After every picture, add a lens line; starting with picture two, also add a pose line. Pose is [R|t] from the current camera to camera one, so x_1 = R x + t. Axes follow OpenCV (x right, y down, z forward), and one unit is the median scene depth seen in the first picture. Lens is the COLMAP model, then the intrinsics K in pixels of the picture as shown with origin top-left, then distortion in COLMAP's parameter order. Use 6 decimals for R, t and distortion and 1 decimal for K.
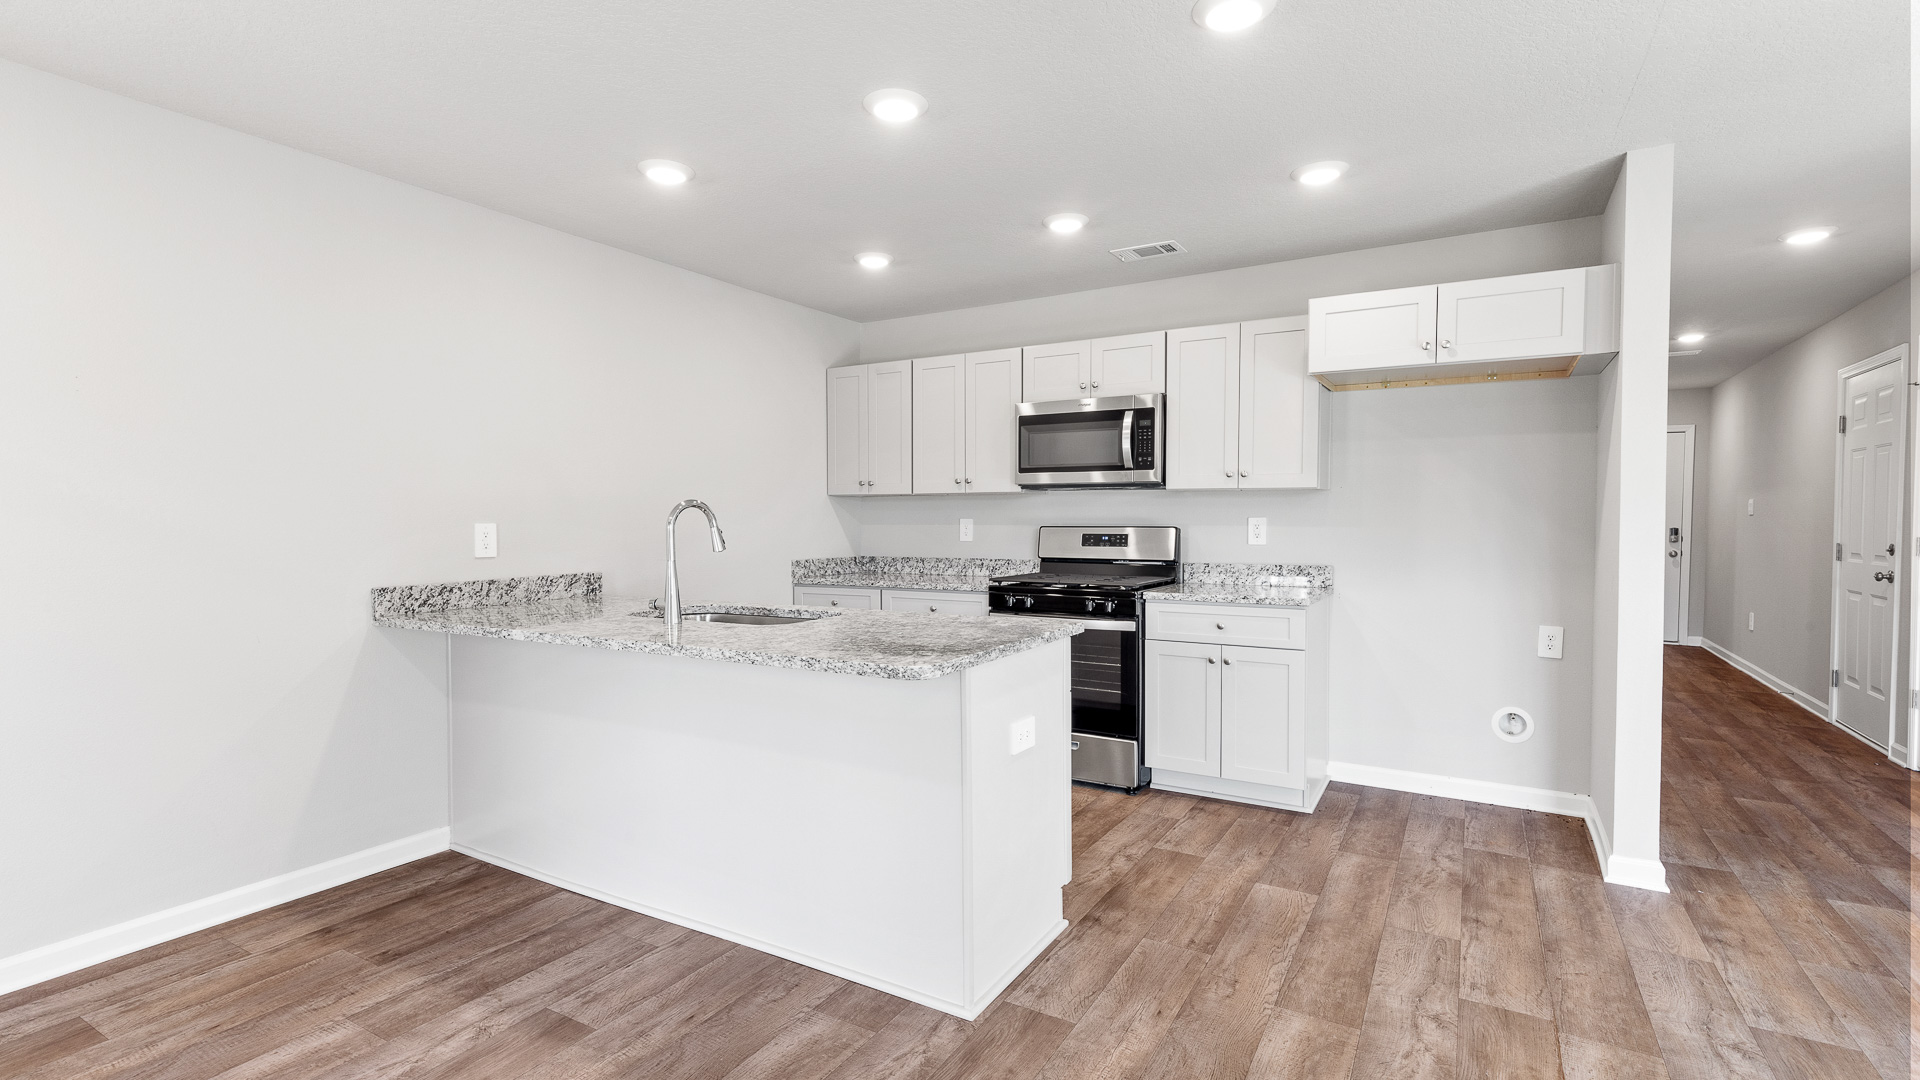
lens RADIAL K [[873.7, 0, 962.5], [0, 873.7, 525.4], [0, 0, 1]] dist [0.007799, -0.000276]
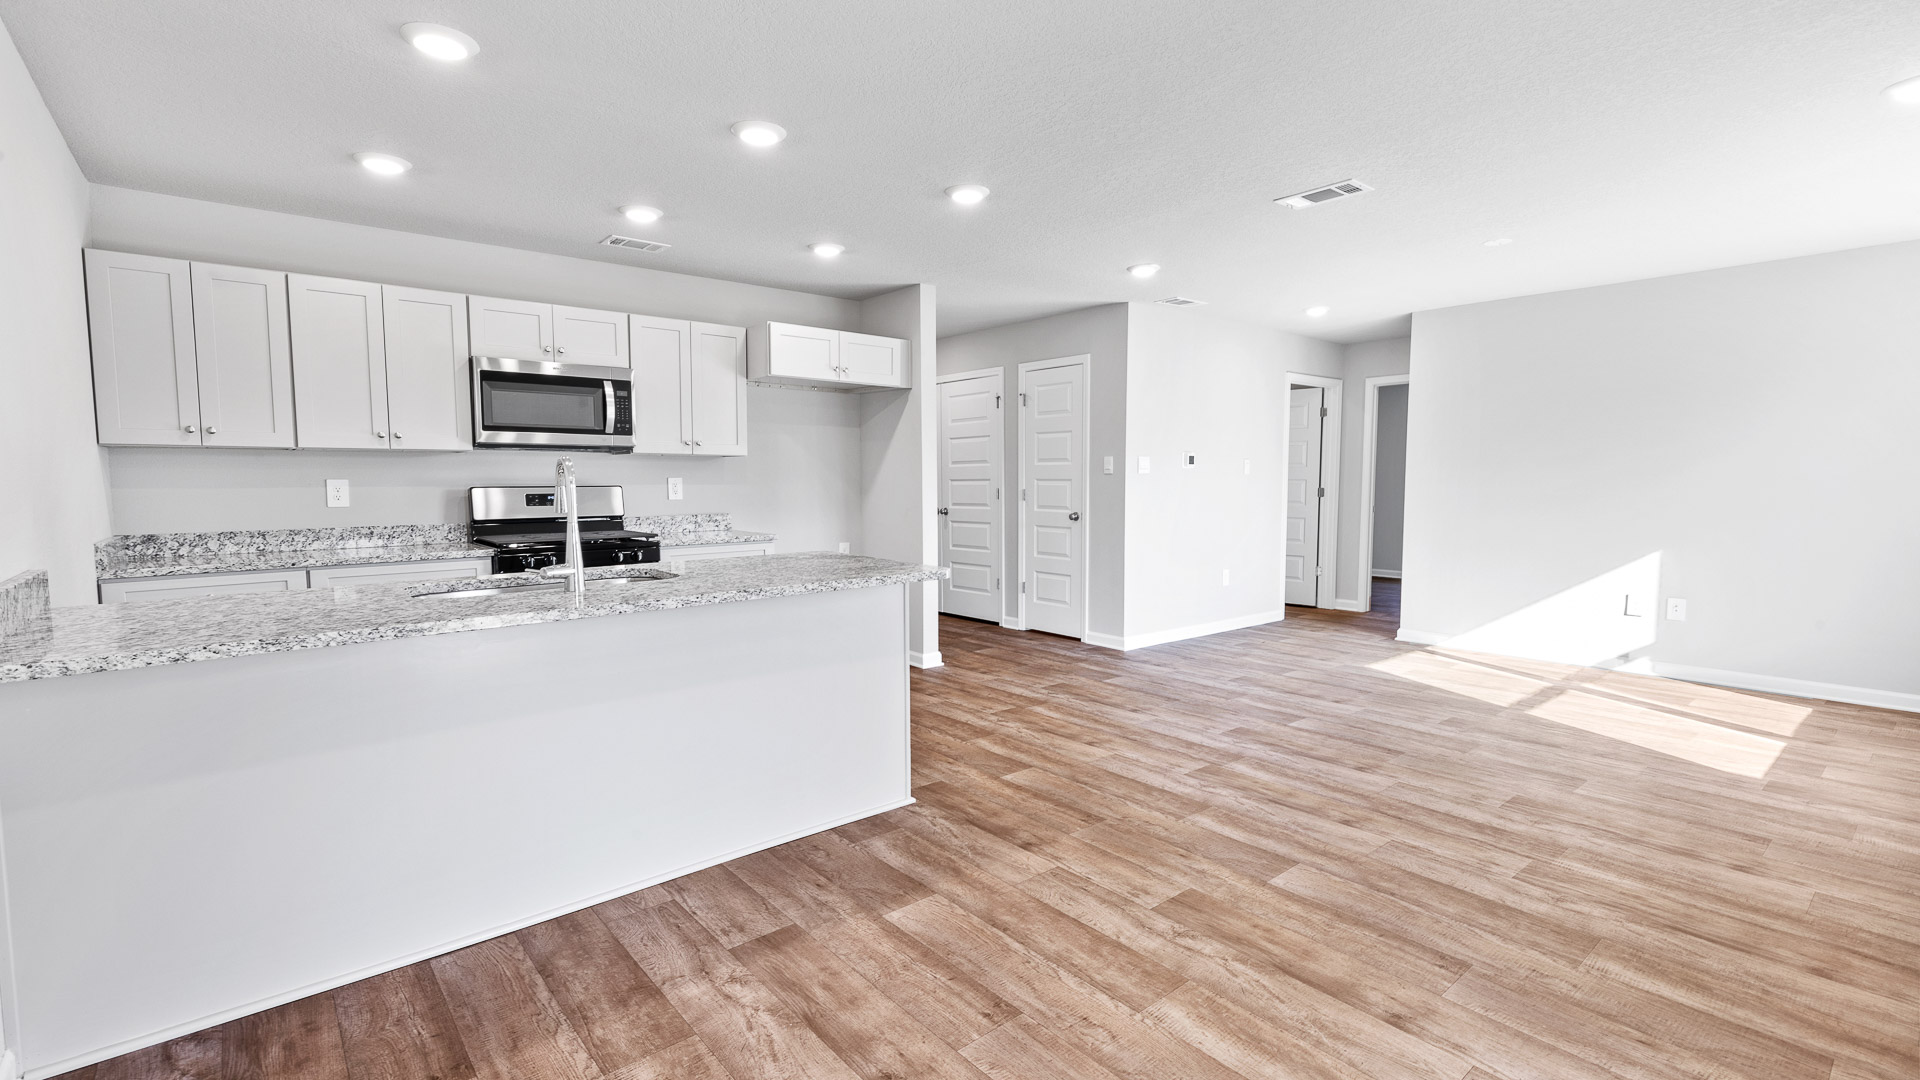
lens RADIAL K [[862.5, 0, 964.1], [0, 862.5, 533.8], [0, 0, 1]] dist [0.000678, -0.000063]
pose [[0.321176, -0.059687, 0.945137, -0.708654], [0.010483, 0.998175, 0.059474, 0.001585], [-0.946962, -0.009194, 0.321215, 0.223173]]
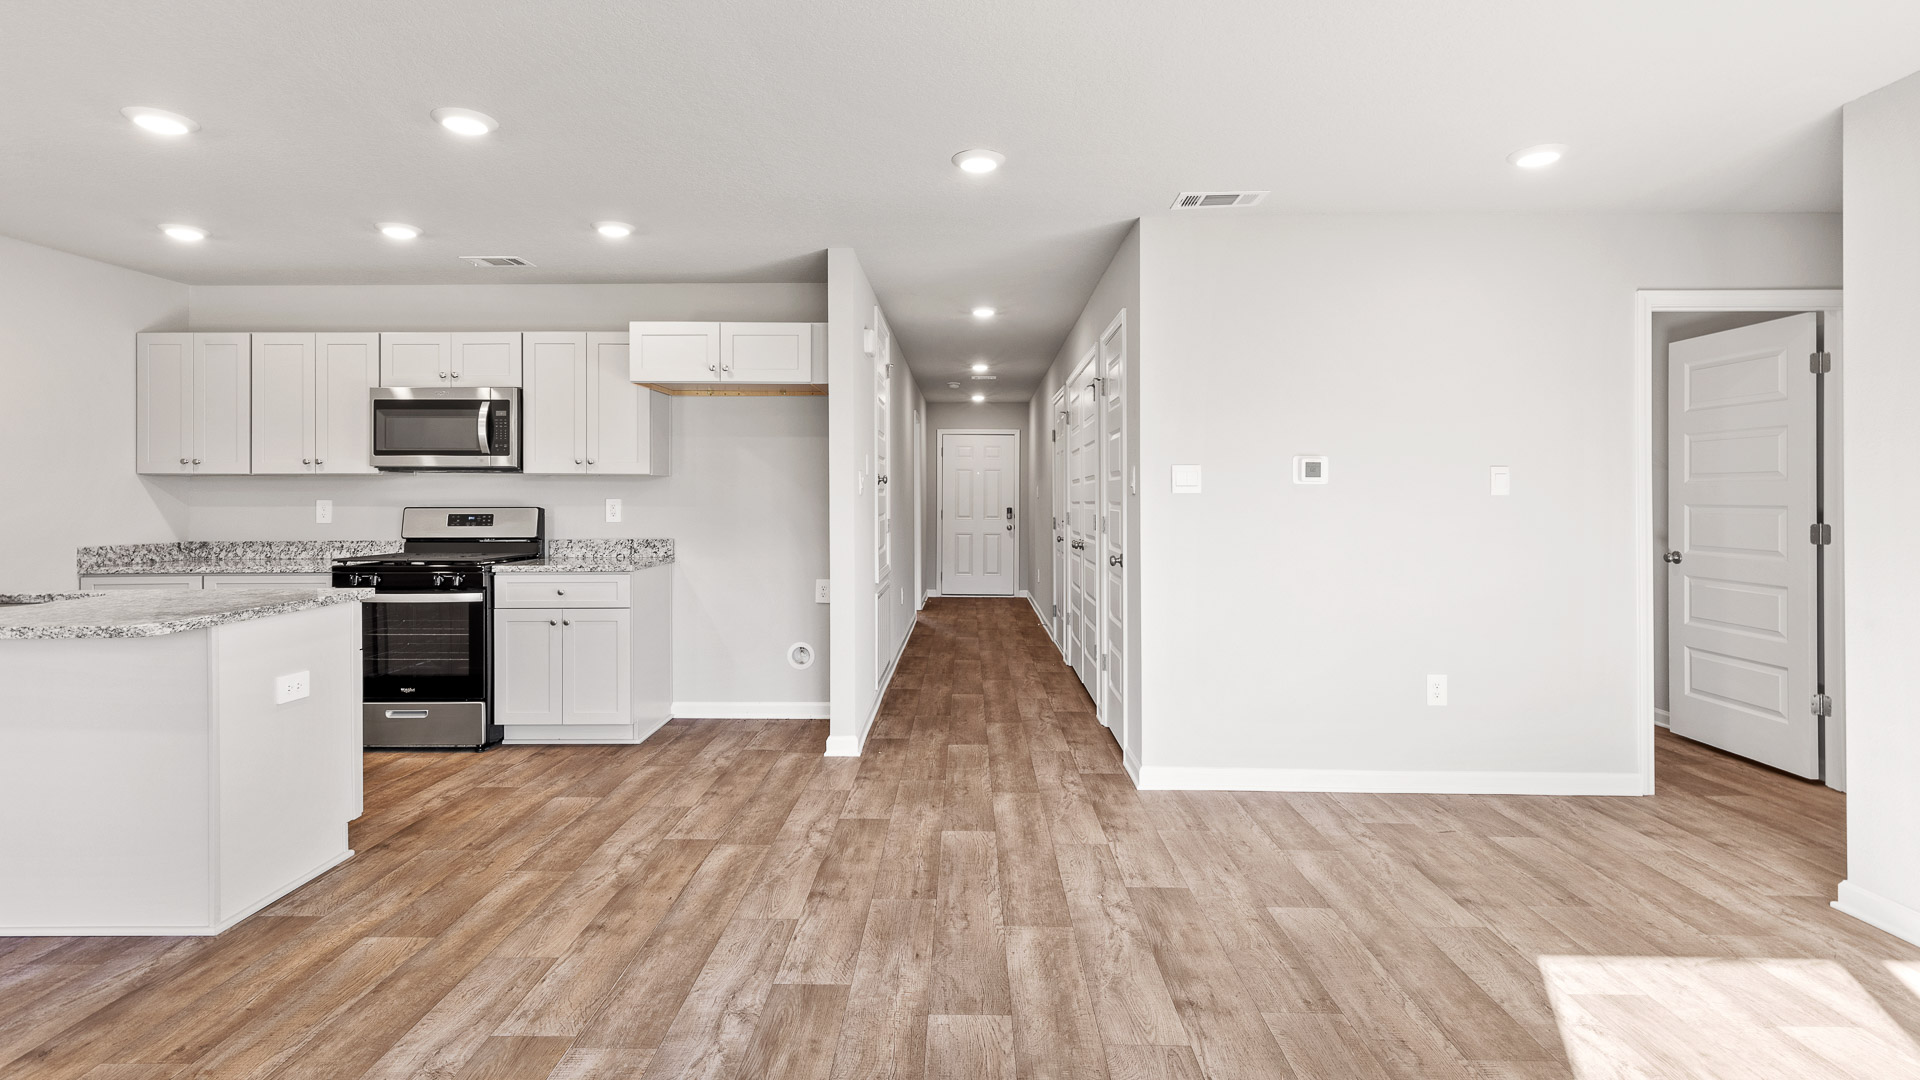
lens RADIAL K [[905.8, 0, 969.5], [0, 905.8, 498.4], [0, 0, 1]] dist [-0.002105, 0.000257]
pose [[0.860967, -0.001273, 0.508660, 0.135890], [0.003878, 0.999984, -0.004062, -0.002926], [-0.508647, 0.005470, 0.860958, -0.282516]]
